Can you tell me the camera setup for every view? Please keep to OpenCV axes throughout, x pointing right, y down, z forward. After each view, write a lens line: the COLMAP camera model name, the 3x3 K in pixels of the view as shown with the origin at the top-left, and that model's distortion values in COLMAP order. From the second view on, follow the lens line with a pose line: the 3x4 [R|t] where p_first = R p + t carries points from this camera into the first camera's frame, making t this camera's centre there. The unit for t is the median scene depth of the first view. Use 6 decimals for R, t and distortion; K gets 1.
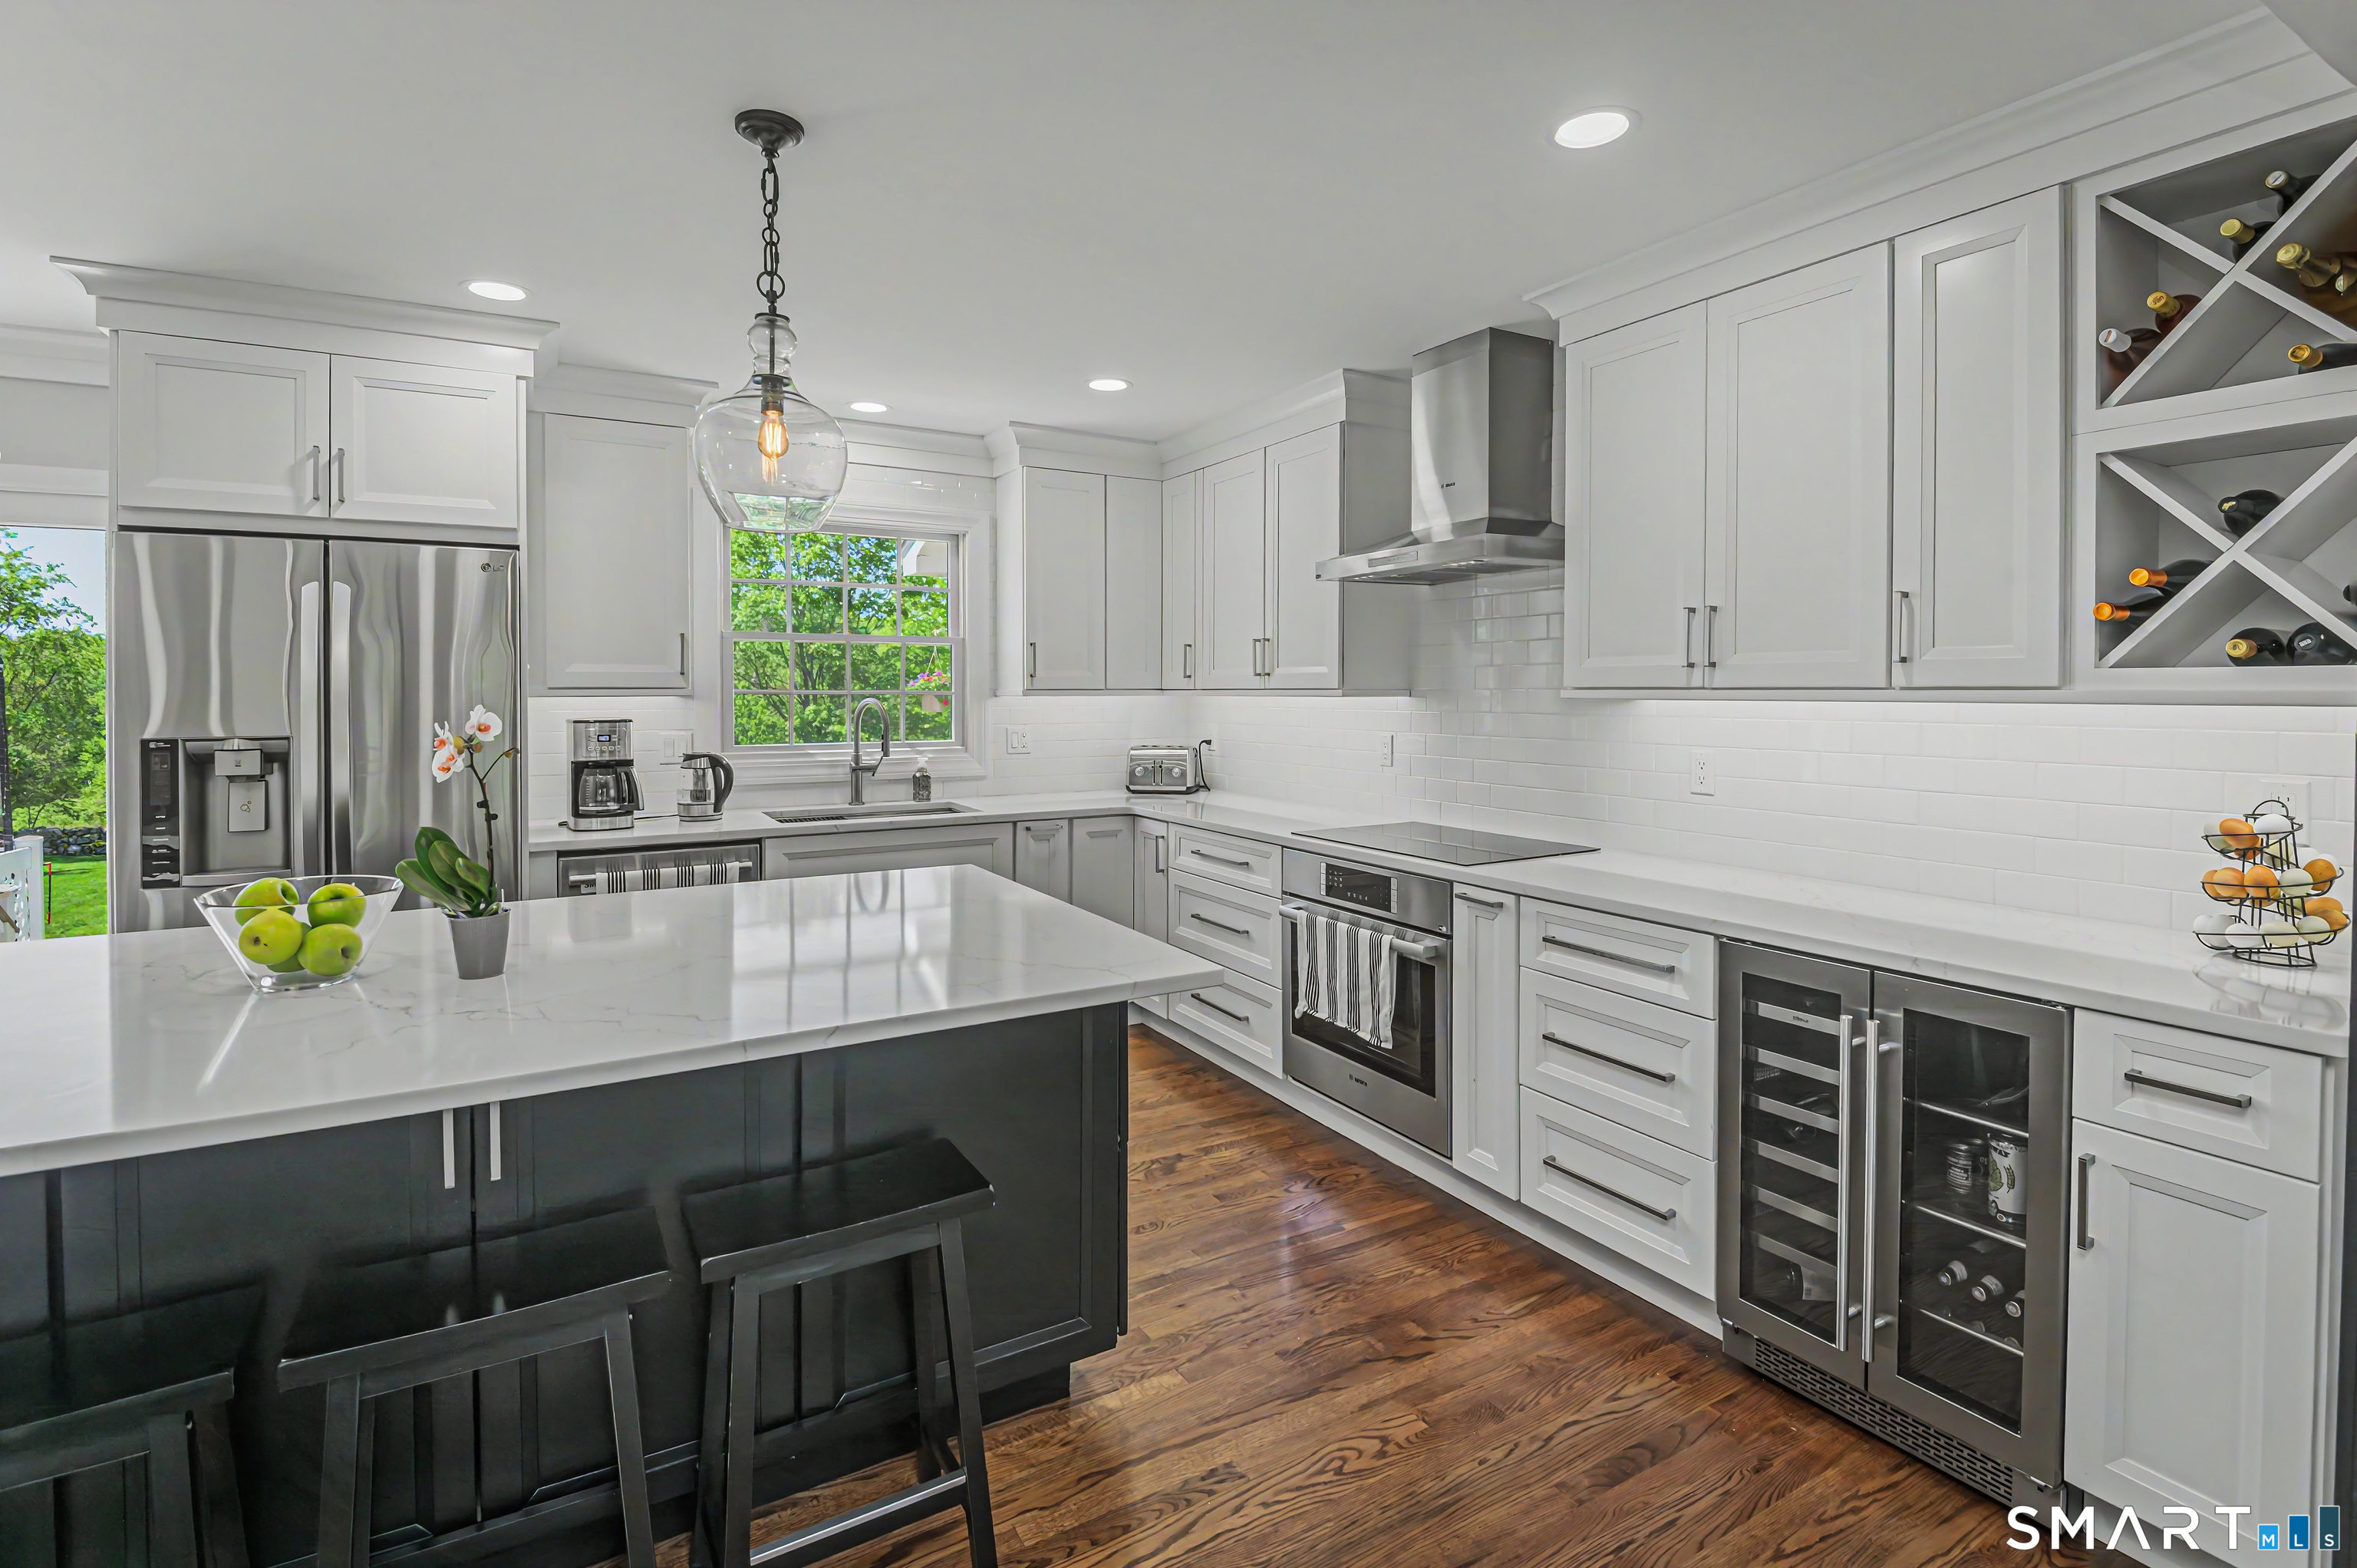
lens RADIAL K [[1120.8, 0, 1181.3], [0, 1120.8, 703.7], [0, 0, 1]] dist [0.001671, -0.008435]
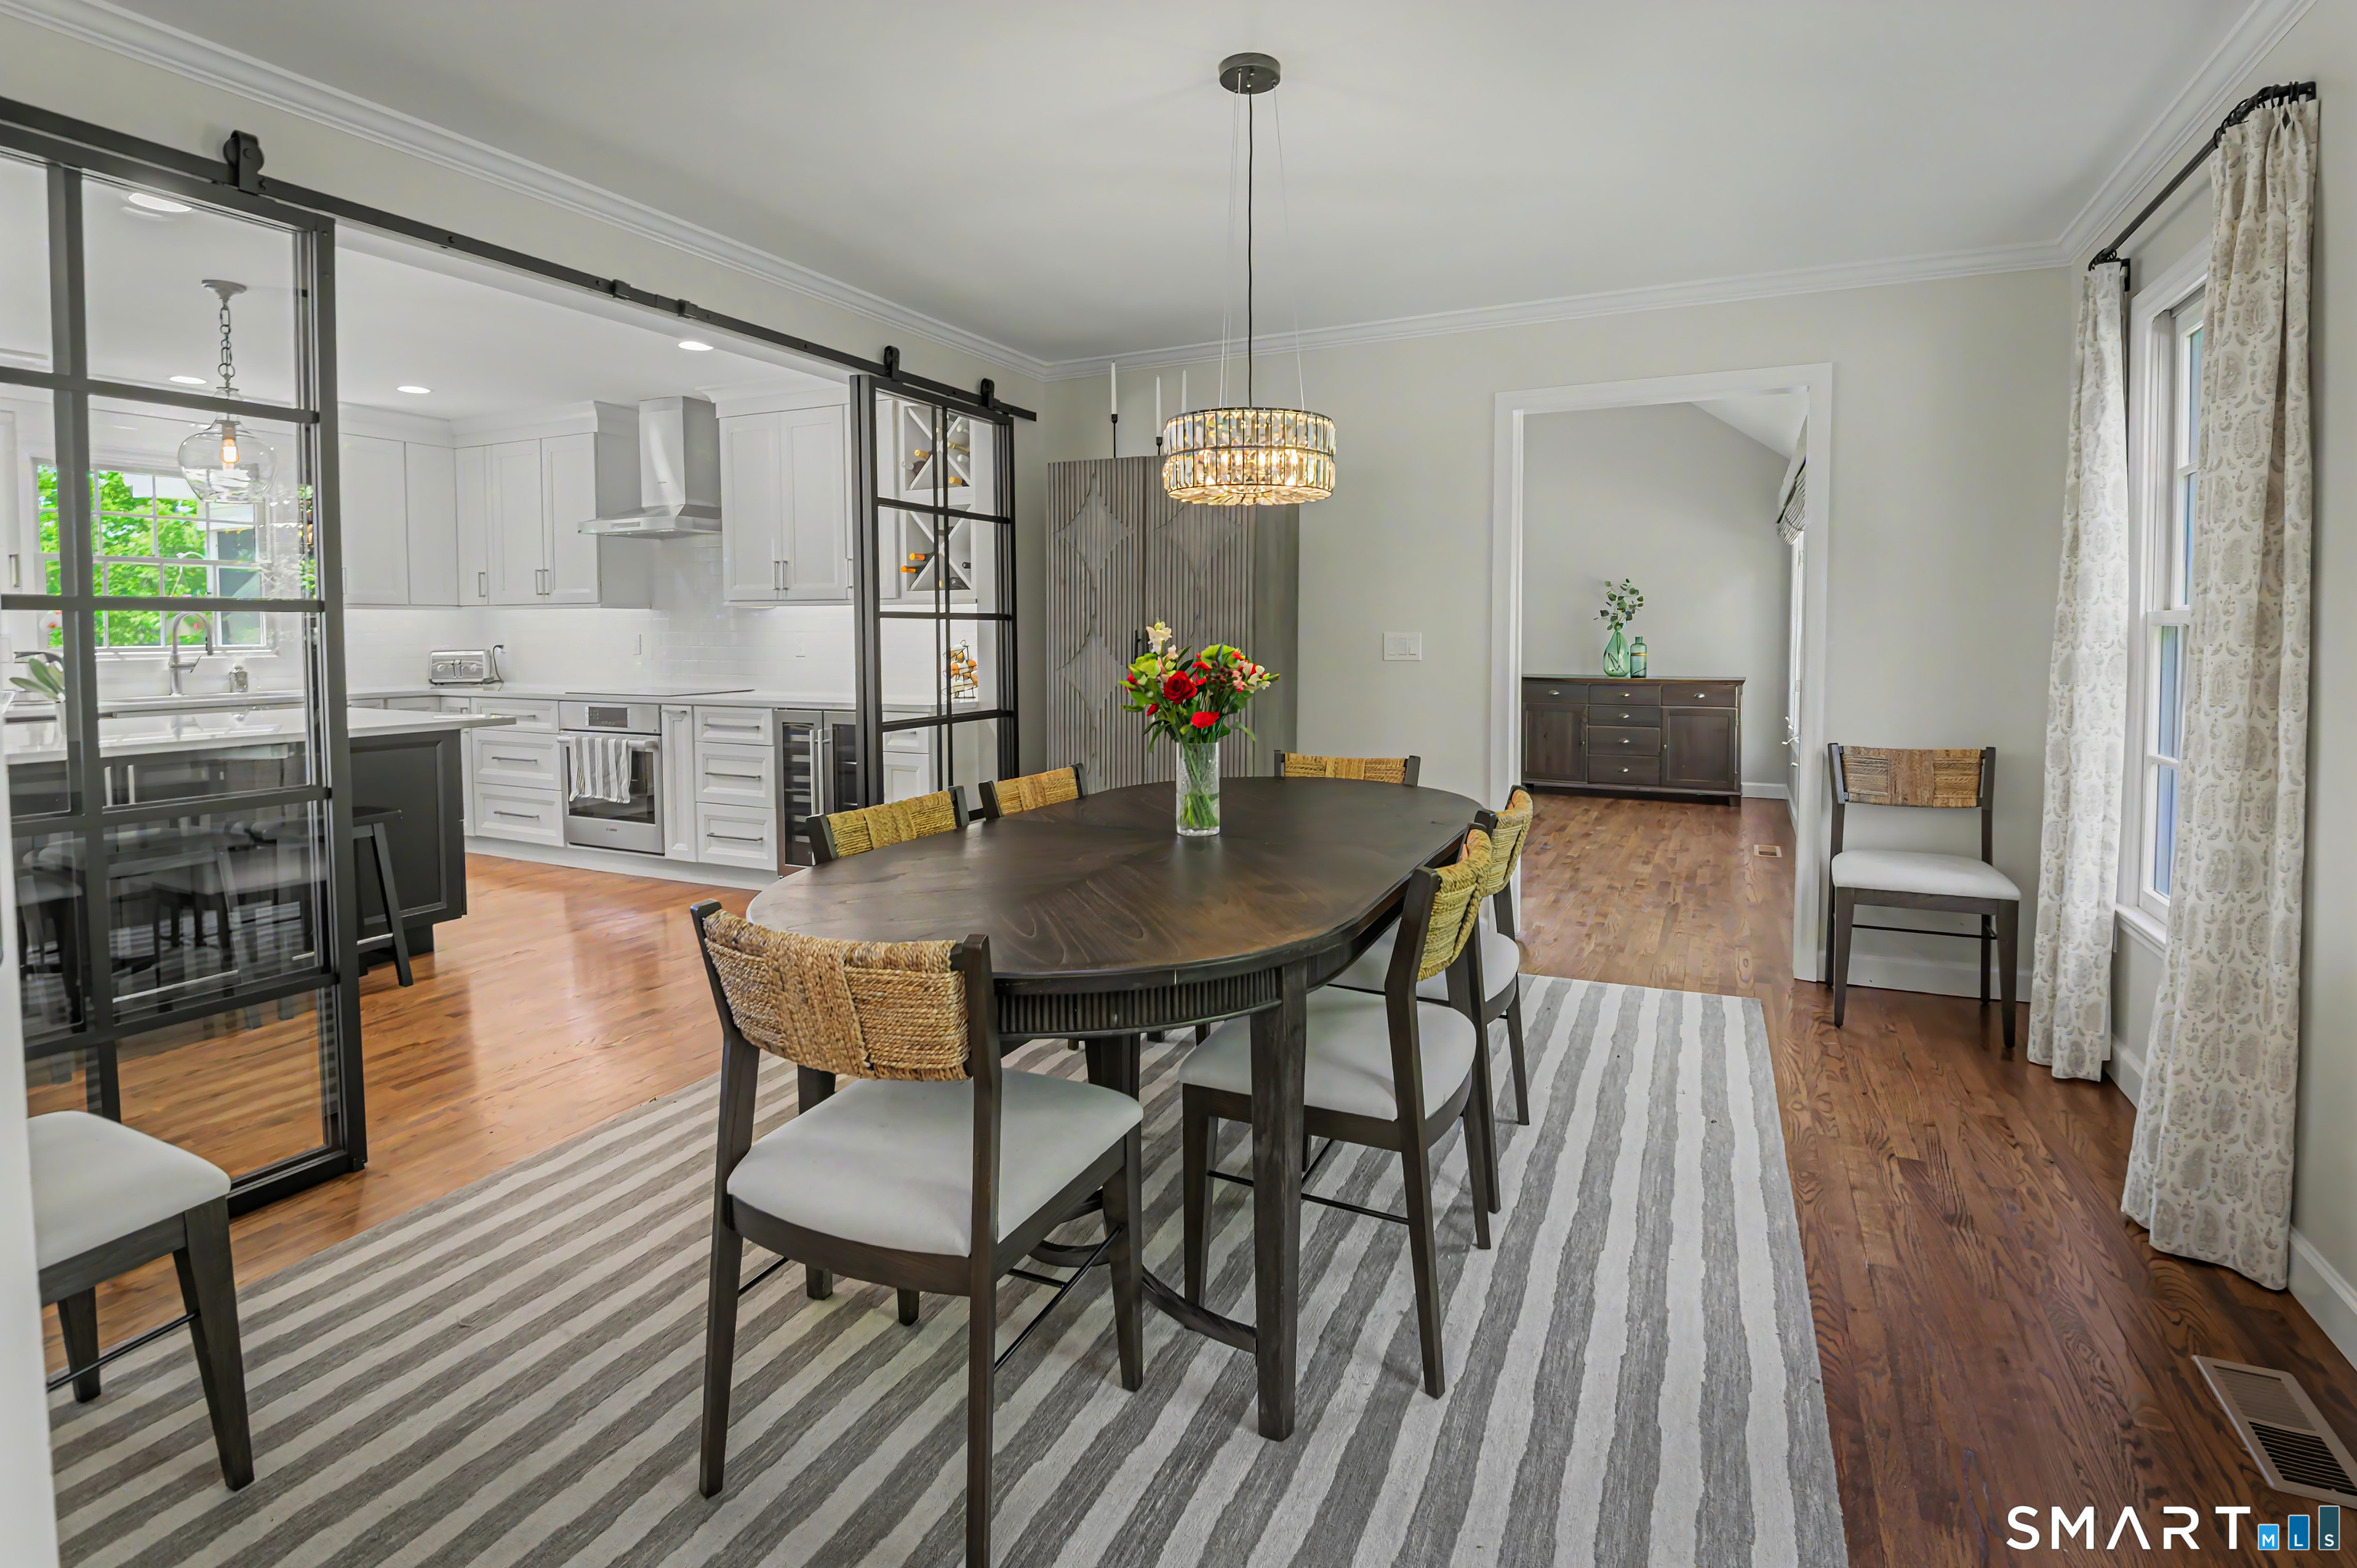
lens RADIAL K [[1062.7, 0, 1164.9], [0, 1062.7, 680.2], [0, 0, 1]] dist [0.001530, -0.012544]
pose [[0.831776, -0.026376, 0.554485, -0.035323], [0.005847, 0.999231, 0.038760, 0.053096], [-0.555081, -0.028997, 0.831291, -0.878051]]
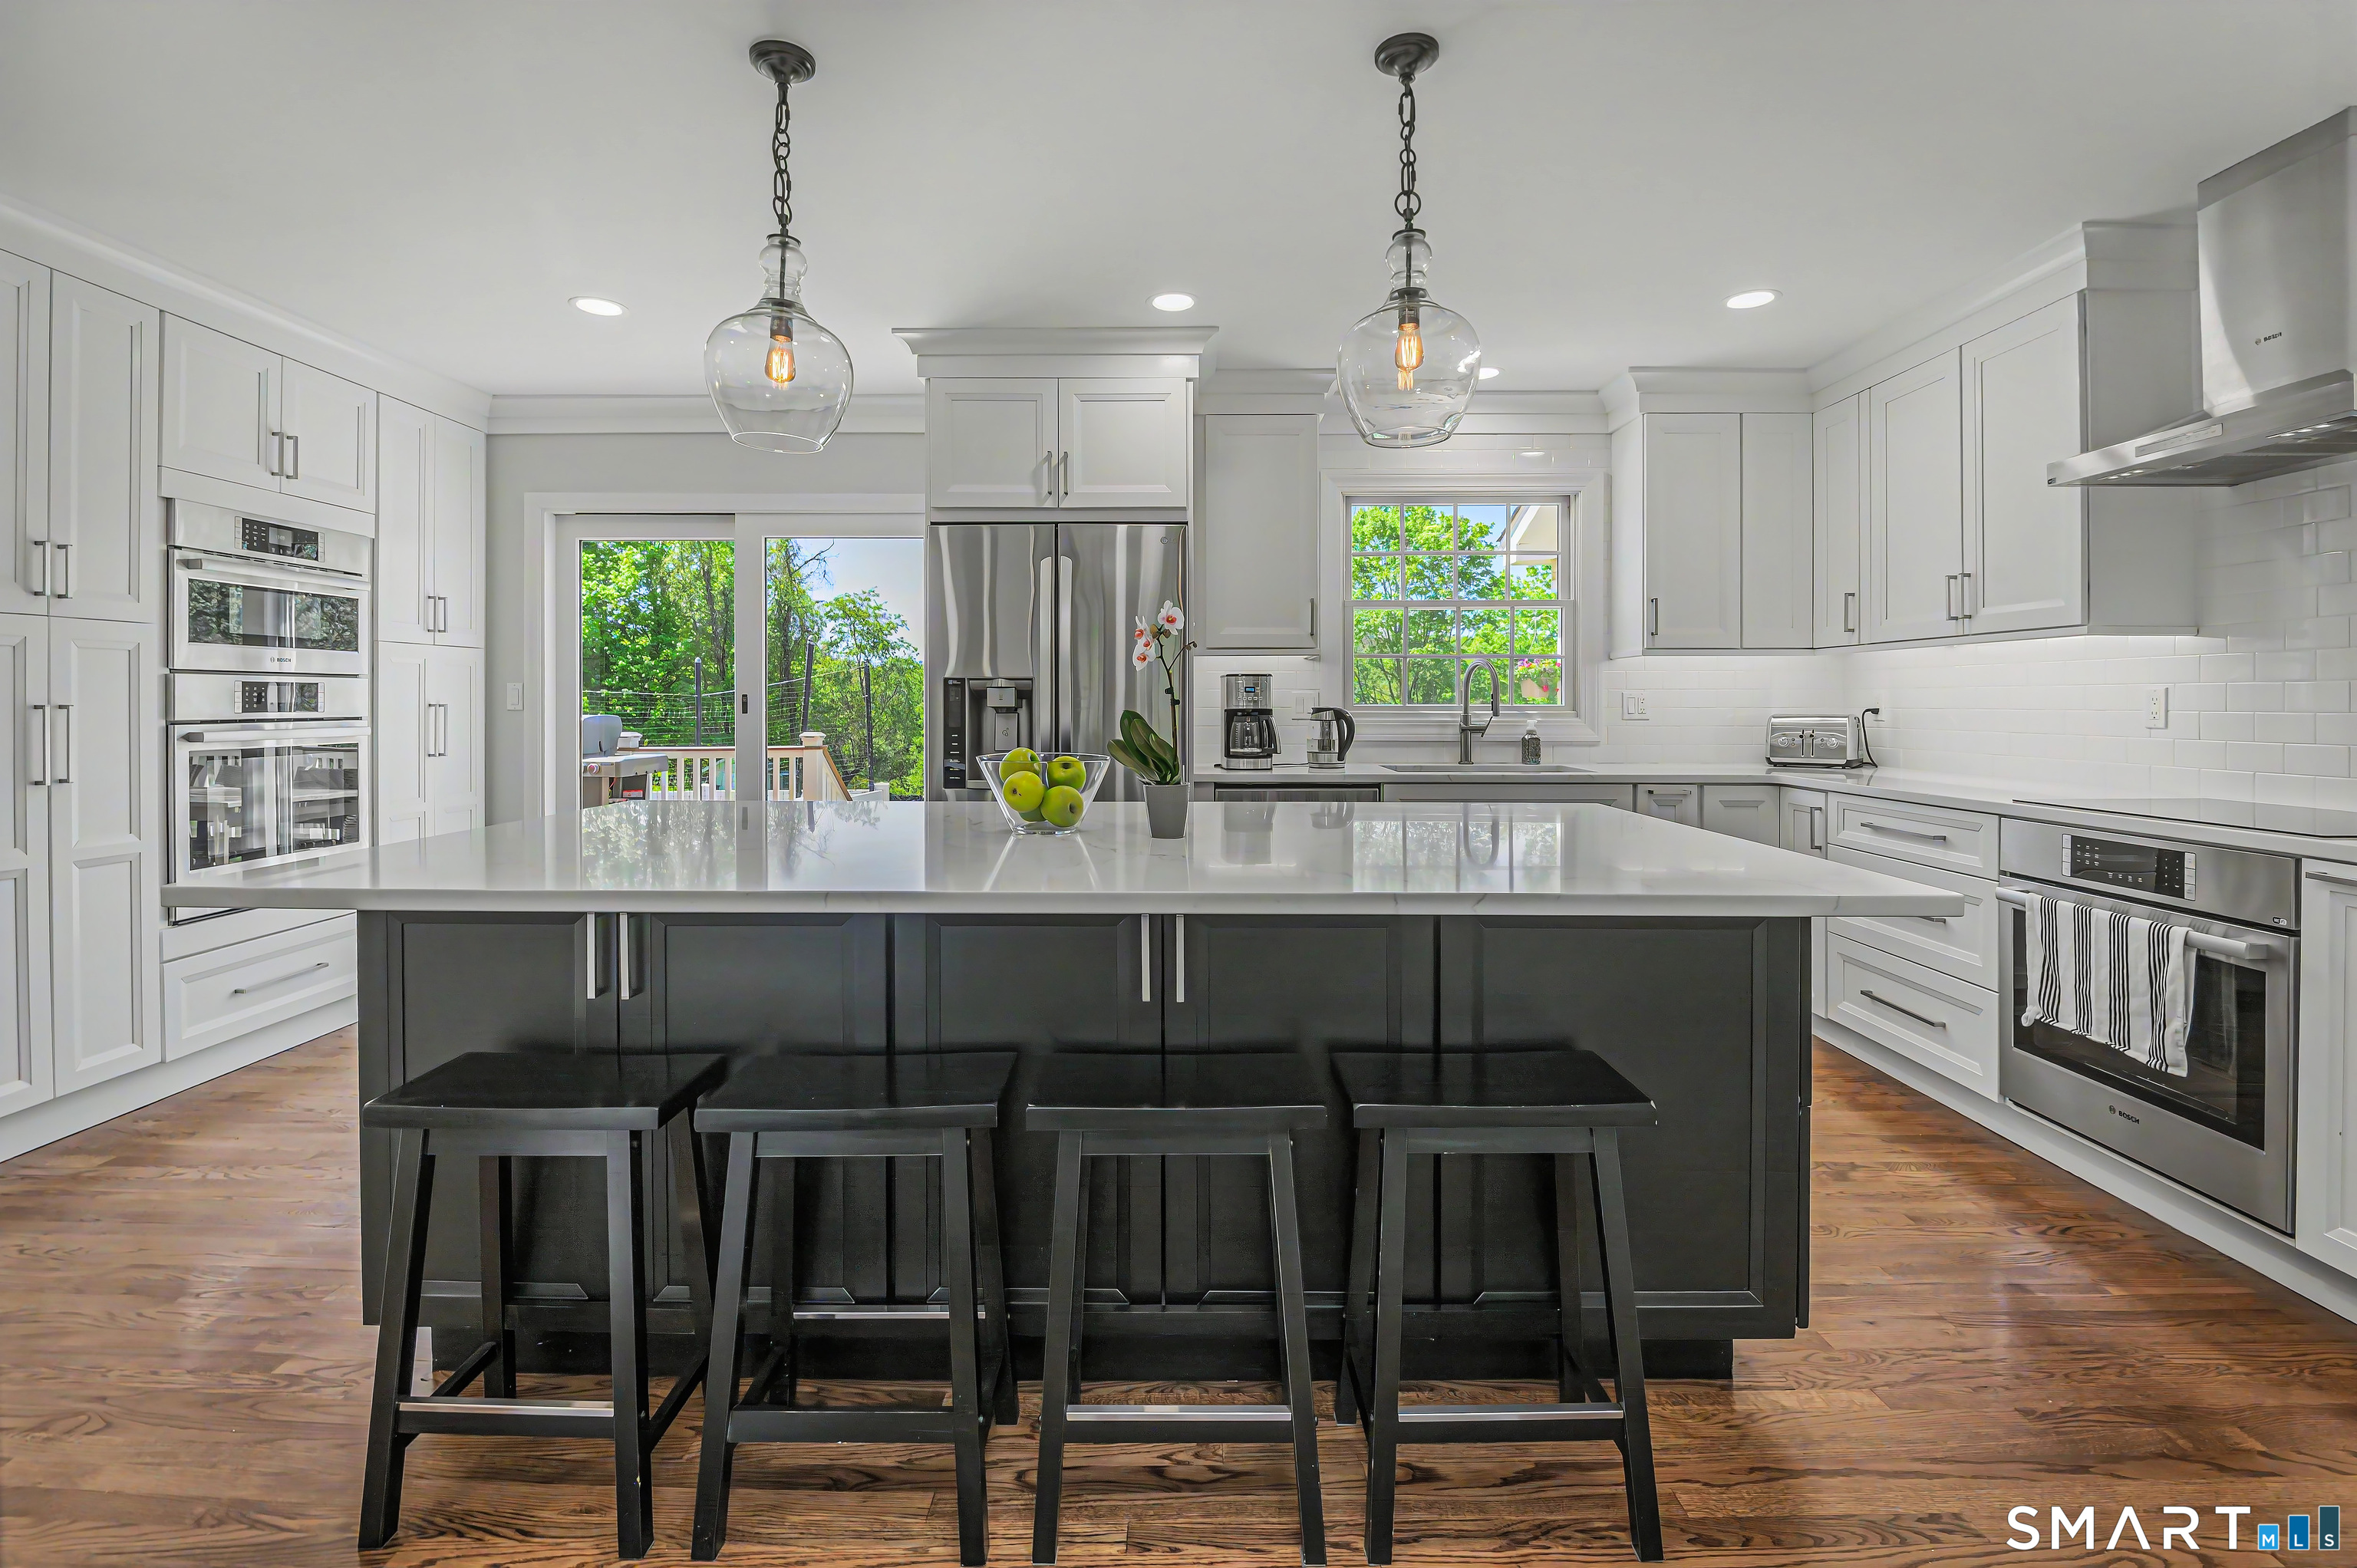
lens RADIAL K [[1062.7, 0, 1161.0], [0, 1062.7, 699.6], [0, 0, 1]] dist [0.001530, -0.012544]
pose [[0.853632, -0.001001, -0.520876, -0.034035], [-0.005333, 0.999929, -0.010661, 0.065480], [0.520850, 0.011878, 0.853566, 0.033789]]
